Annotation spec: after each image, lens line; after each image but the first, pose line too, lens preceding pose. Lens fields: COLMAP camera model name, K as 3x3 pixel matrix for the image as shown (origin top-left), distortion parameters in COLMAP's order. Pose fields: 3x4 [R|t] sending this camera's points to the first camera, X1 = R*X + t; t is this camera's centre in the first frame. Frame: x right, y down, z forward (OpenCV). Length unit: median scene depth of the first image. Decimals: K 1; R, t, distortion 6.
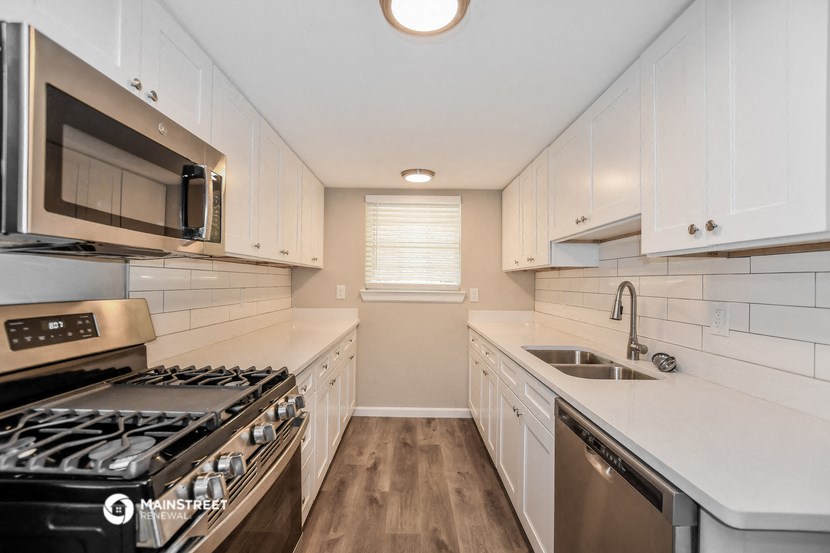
lens RADIAL K [[367.3, 0, 419.0], [0, 367.3, 282.3], [0, 0, 1]] dist [-0.000487, 0.000216]
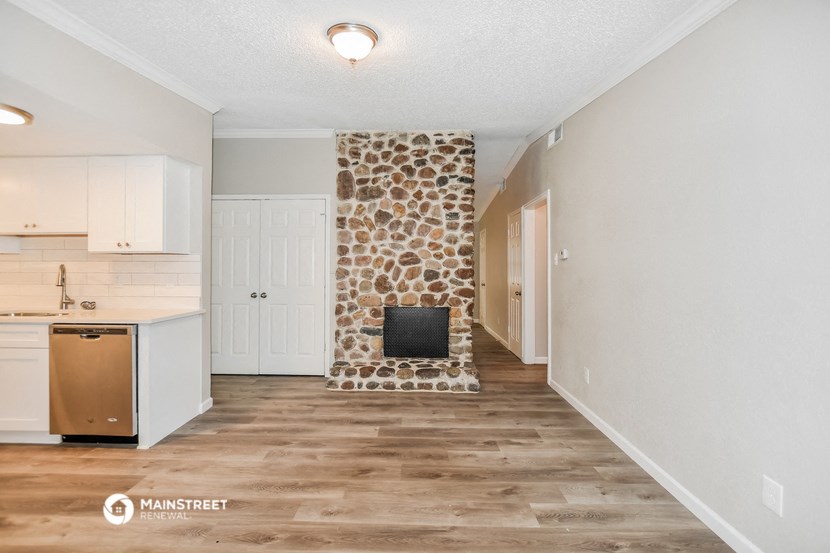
lens RADIAL K [[365.1, 0, 411.3], [0, 365.1, 262.8], [0, 0, 1]] dist [-0.001029, 0.000050]
pose [[0.054027, 0.002117, 0.998537, -1.233947], [-0.002414, 0.999995, -0.001990, -0.010004], [-0.998537, -0.002303, 0.054031, -0.866108]]
